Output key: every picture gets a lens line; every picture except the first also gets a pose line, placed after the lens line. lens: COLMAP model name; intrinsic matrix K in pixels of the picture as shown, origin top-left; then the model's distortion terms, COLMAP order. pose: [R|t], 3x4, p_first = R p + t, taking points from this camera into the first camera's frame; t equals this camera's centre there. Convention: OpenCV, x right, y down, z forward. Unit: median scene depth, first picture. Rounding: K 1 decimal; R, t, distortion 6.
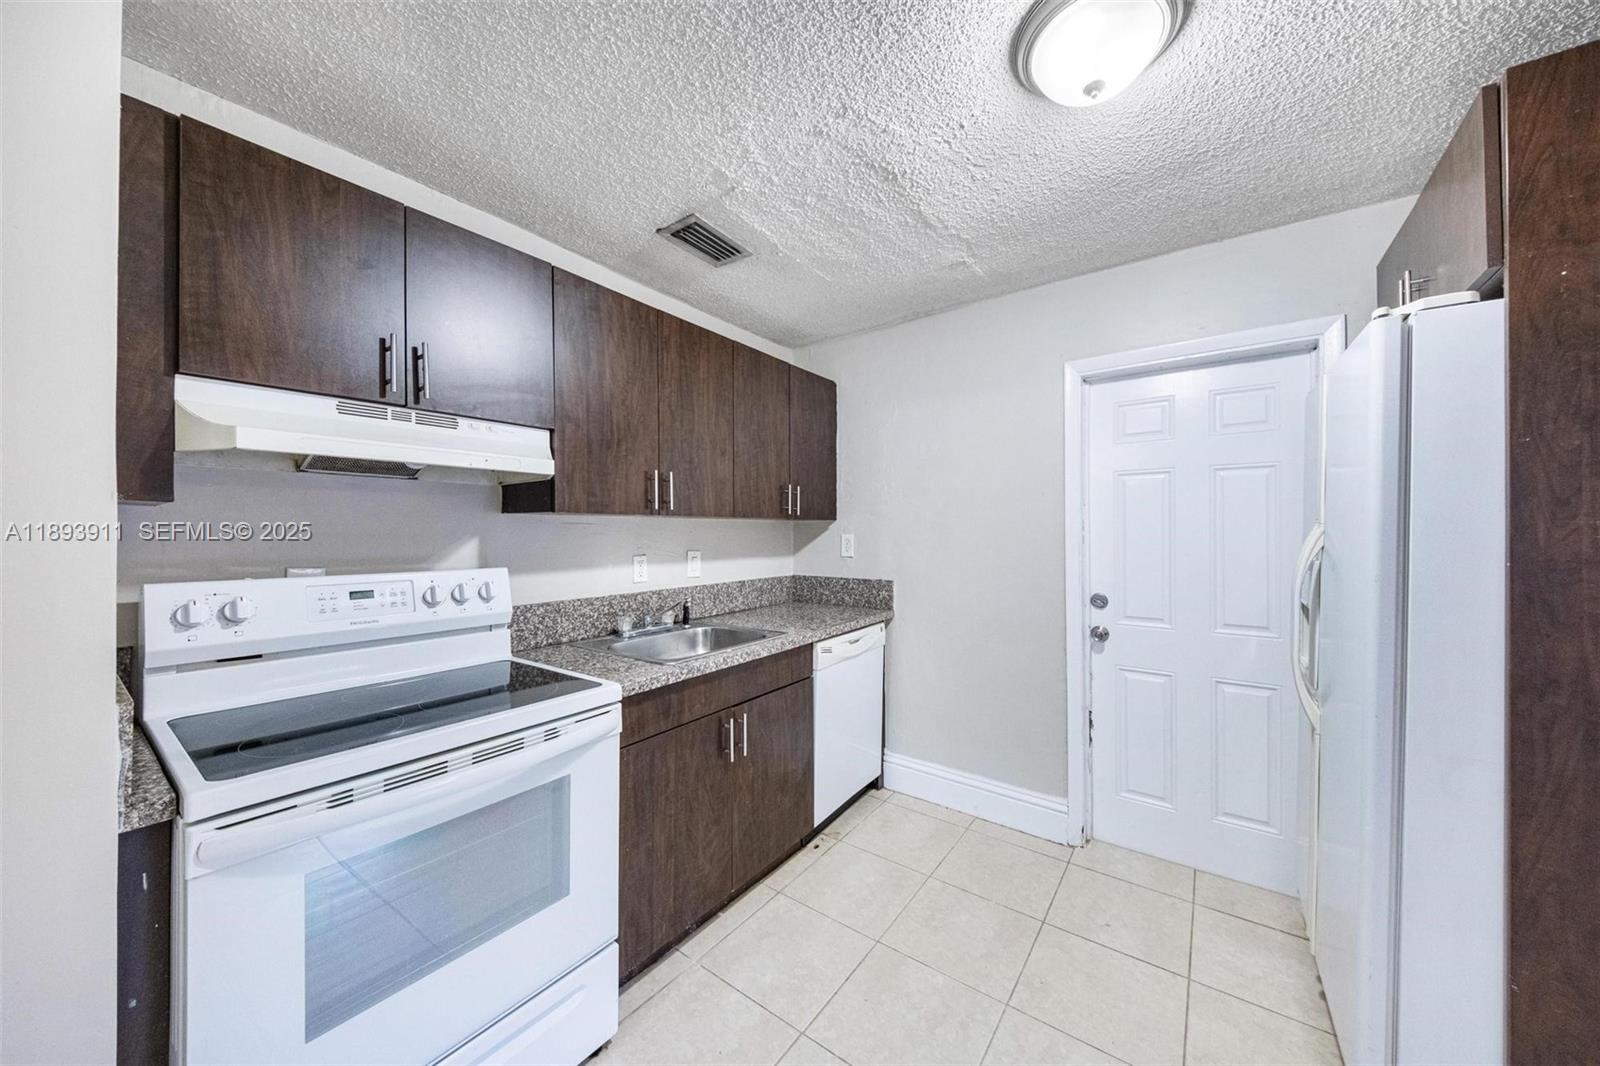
lens RADIAL K [[558.7, 0, 814.3], [0, 558.7, 532.3], [0, 0, 1]] dist [0.008107, -0.001092]
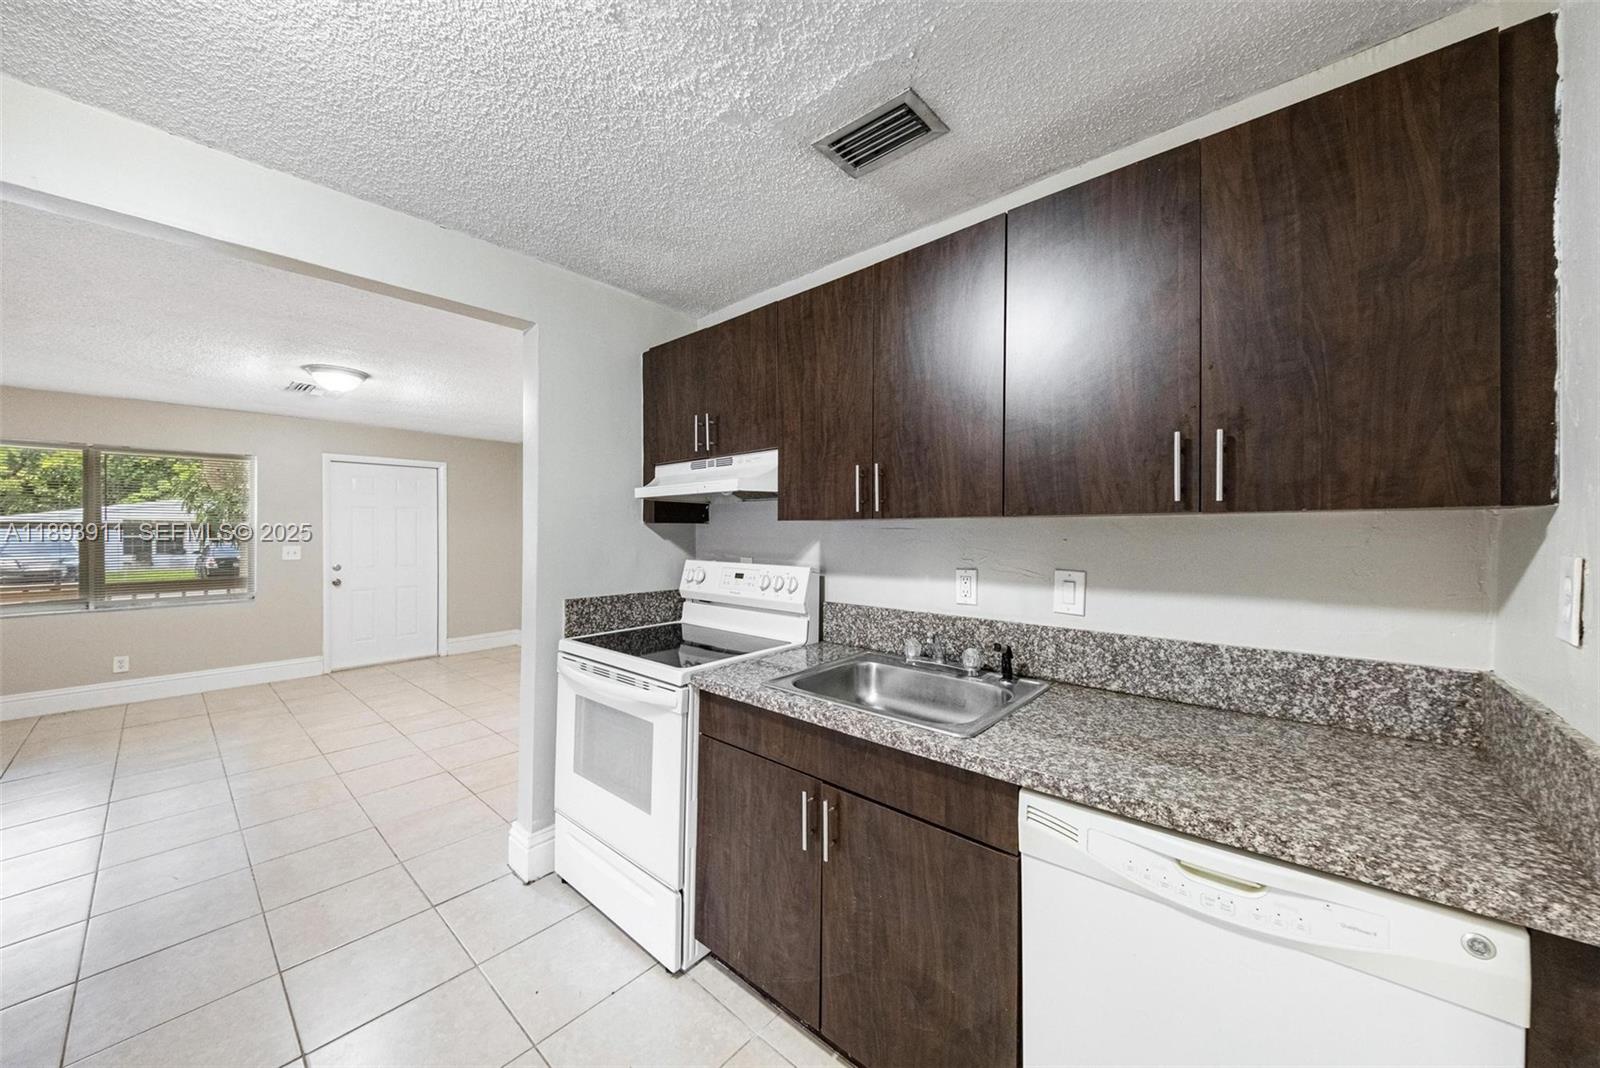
lens RADIAL K [[558.7, 0, 809.9], [0, 558.7, 536.0], [0, 0, 1]] dist [0.008107, -0.001092]
pose [[-0.118996, 0.010685, -0.992837, 0.491502], [-0.001223, 0.999940, 0.010908, -0.012885], [0.992894, 0.002513, -0.118976, 0.911967]]
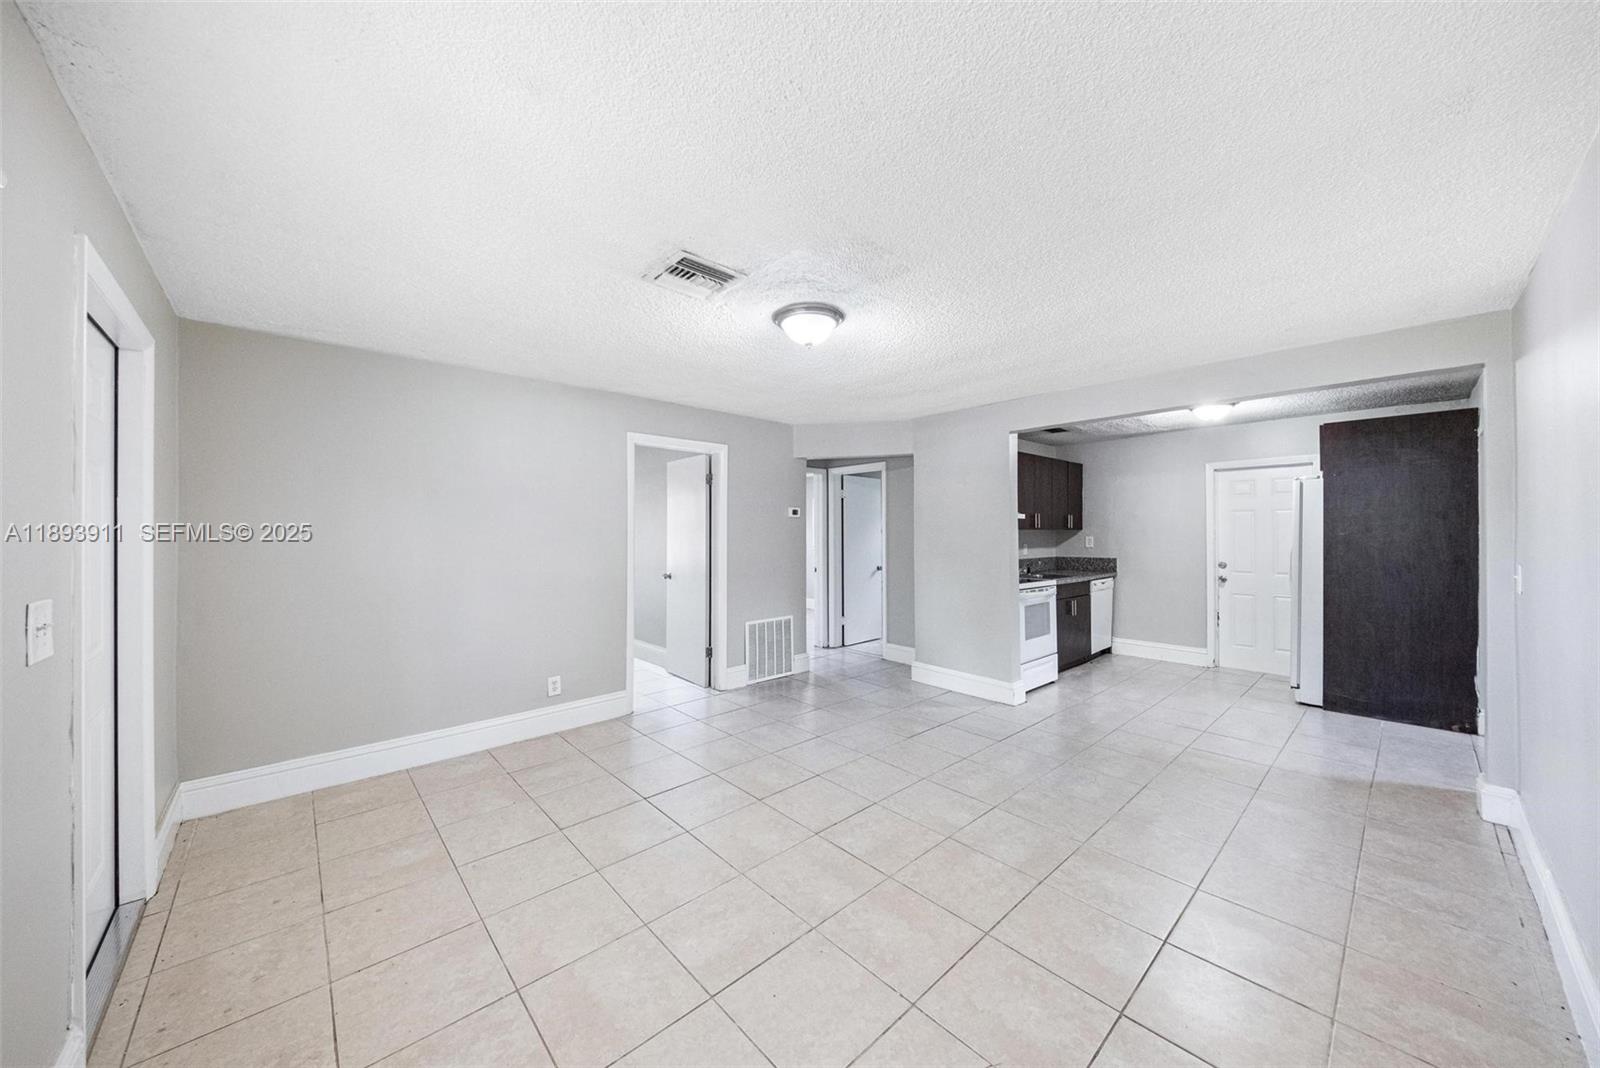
lens RADIAL K [[558.7, 0, 799.7], [0, 558.7, 533.8], [0, 0, 1]] dist [0.008107, -0.001092]
pose [[0.979103, 0.003801, -0.203329, -0.756208], [-0.005115, 0.999969, -0.005934, 0.013116], [0.203300, 0.006850, 0.979092, -1.681777]]
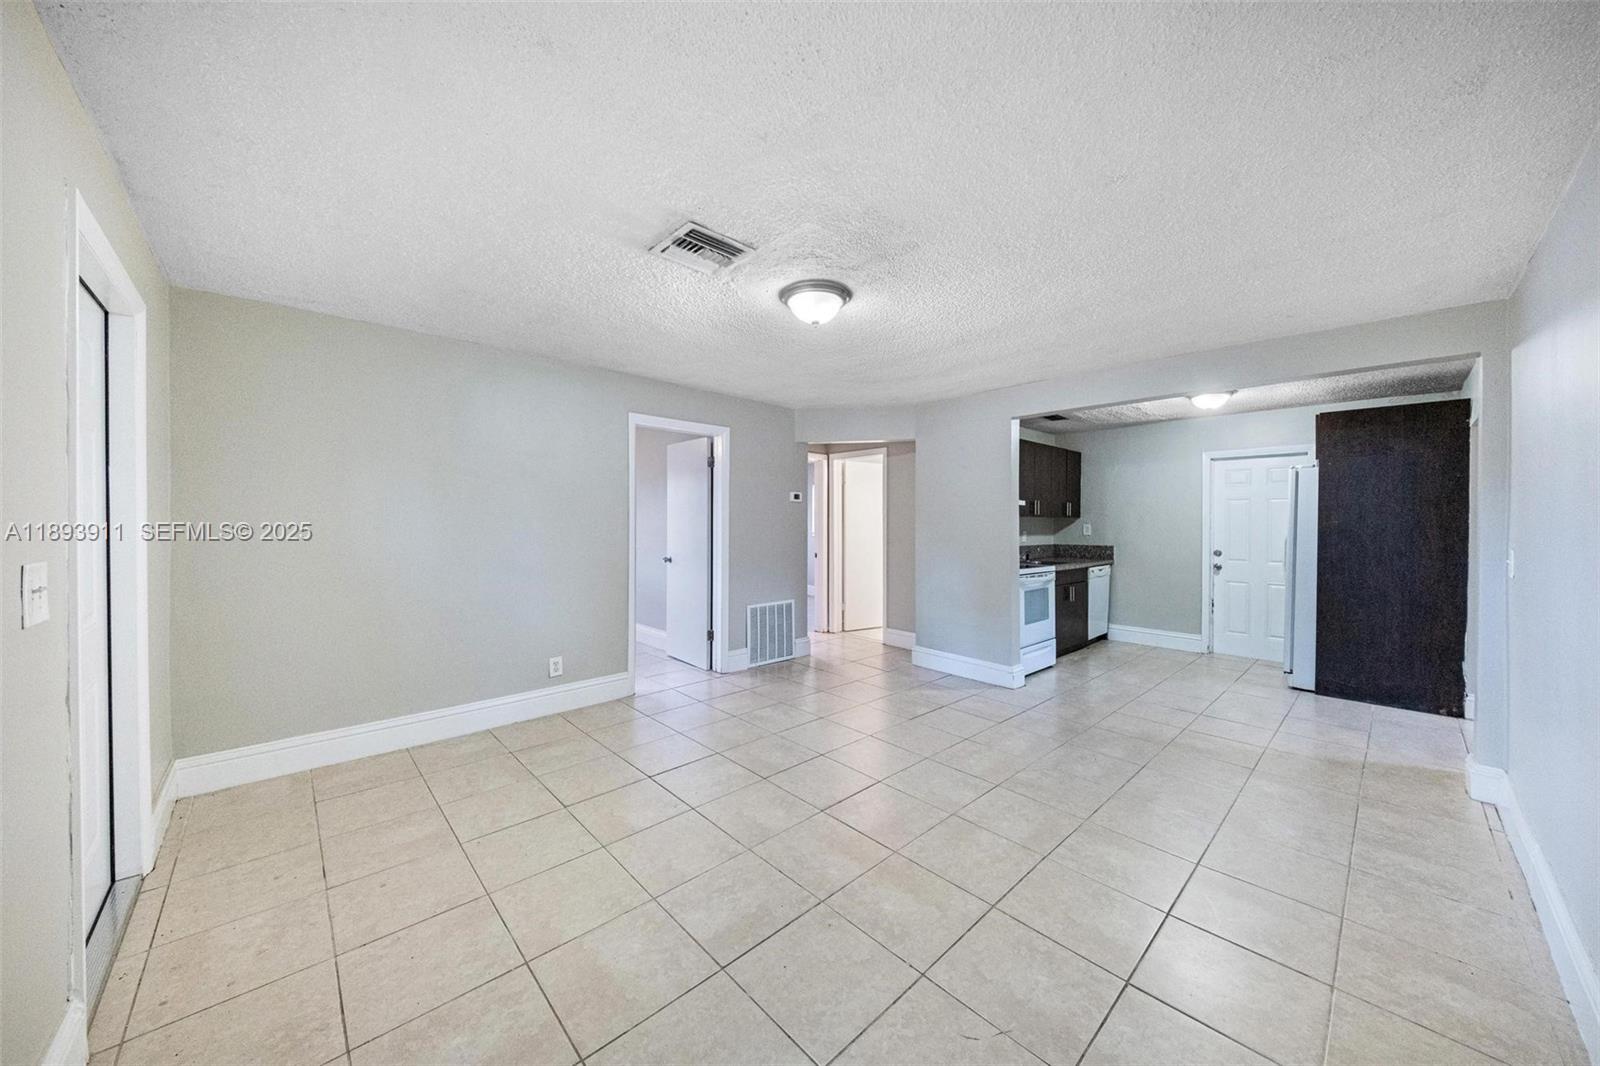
lens RADIAL K [[558.7, 0, 806.0], [0, 558.7, 529.2], [0, 0, 1]] dist [0.008107, -0.001092]
pose [[0.982242, 0.012795, -0.187179, -0.769954], [-0.011878, 0.999911, 0.006019, 0.026943], [0.187240, -0.003689, 0.982307, -1.680848]]
